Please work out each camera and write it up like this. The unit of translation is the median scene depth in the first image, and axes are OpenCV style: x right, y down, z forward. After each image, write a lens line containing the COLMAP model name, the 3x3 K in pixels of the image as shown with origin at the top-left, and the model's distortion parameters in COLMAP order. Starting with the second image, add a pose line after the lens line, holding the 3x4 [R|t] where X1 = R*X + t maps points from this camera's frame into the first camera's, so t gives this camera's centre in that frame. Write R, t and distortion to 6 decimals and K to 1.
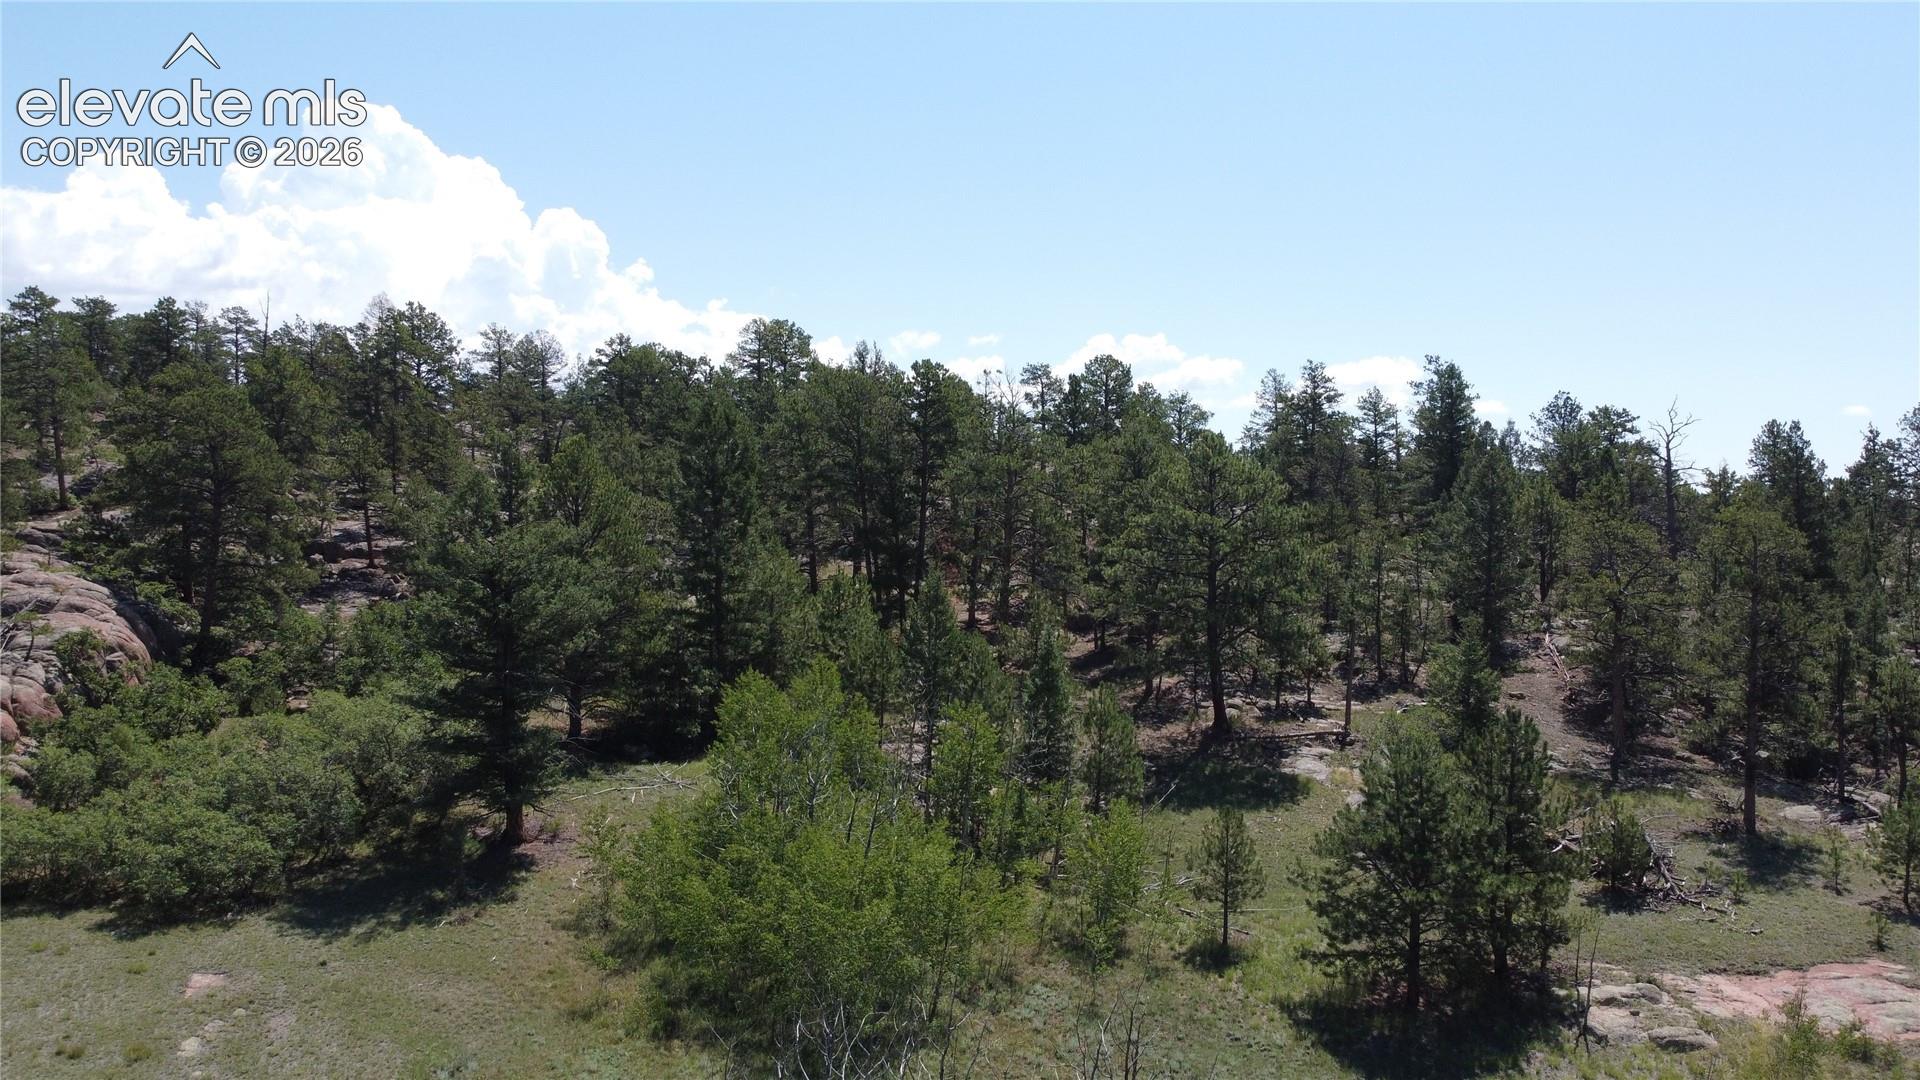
lens RADIAL K [[1443.9, 0, 969.5], [0, 1443.9, 539.2], [0, 0, 1]] dist [-0.006446, -0.005605]
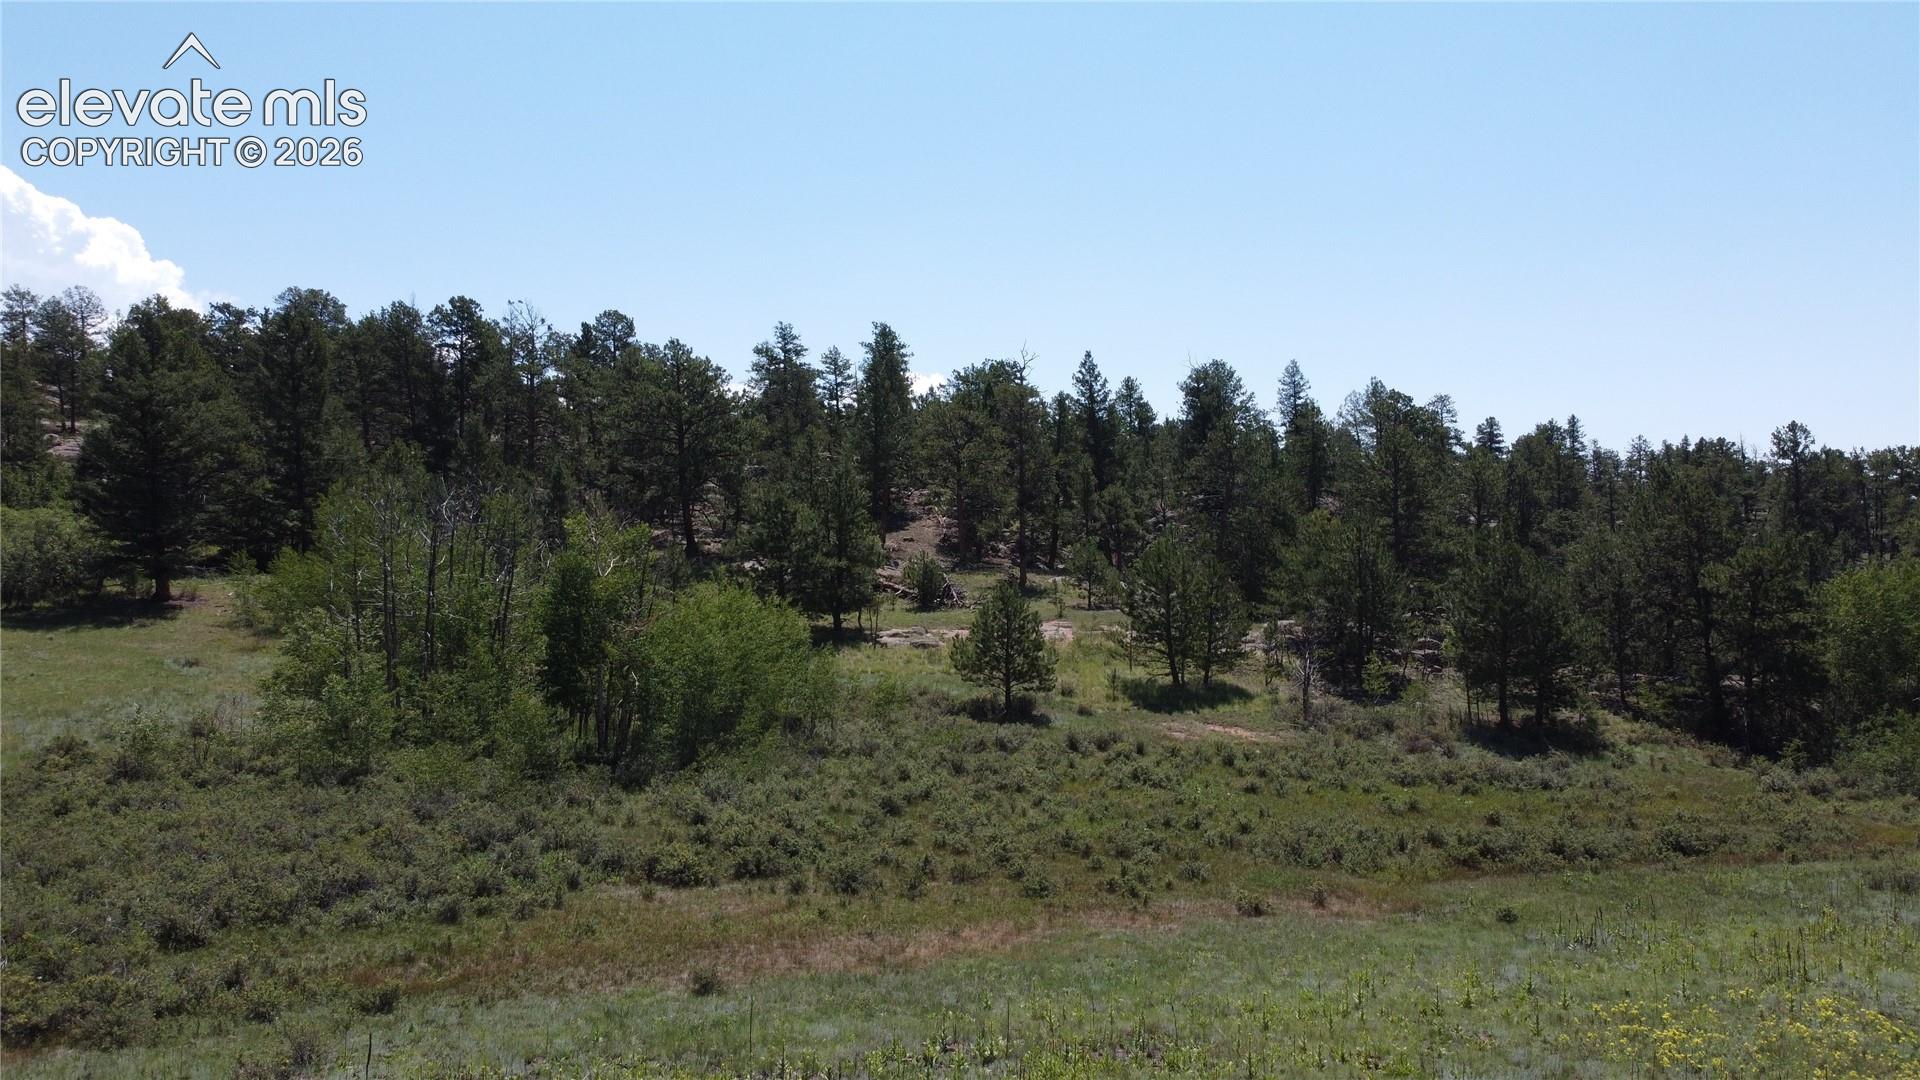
lens RADIAL K [[1440.4, 0, 965.8], [0, 1440.4, 551.9], [0, 0, 1]] dist [-0.004260, -0.003801]
pose [[0.952037, -0.028136, 0.304686, 0.000641], [0.029548, 0.999563, -0.000021, 0.083356], [-0.304552, 0.009023, 0.952453, -0.251462]]
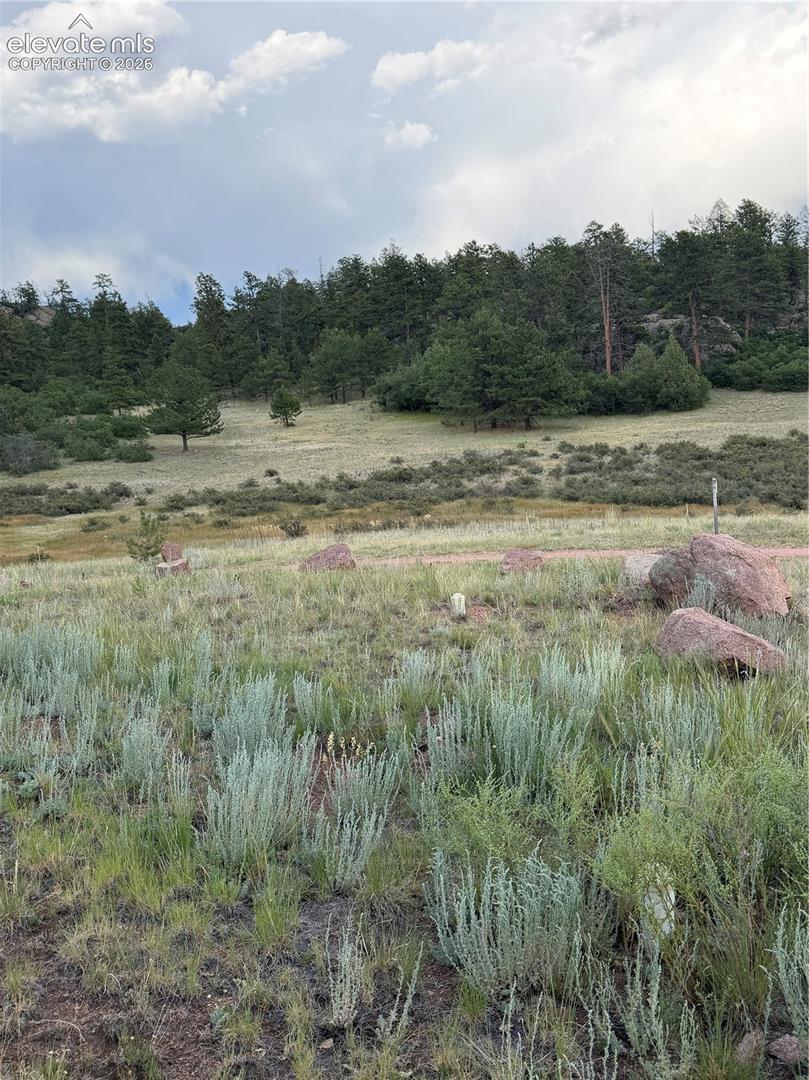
lens RADIAL K [[1010.6, 0, 405.2], [0, 1010.6, 530.3], [0, 0, 1]] dist [0.165457, -0.349554]
pose [[0.854075, -0.037684, -0.518783, -0.089074], [0.103666, 0.989695, 0.098776, 0.092304], [0.509715, -0.138142, 0.849181, -0.464354]]
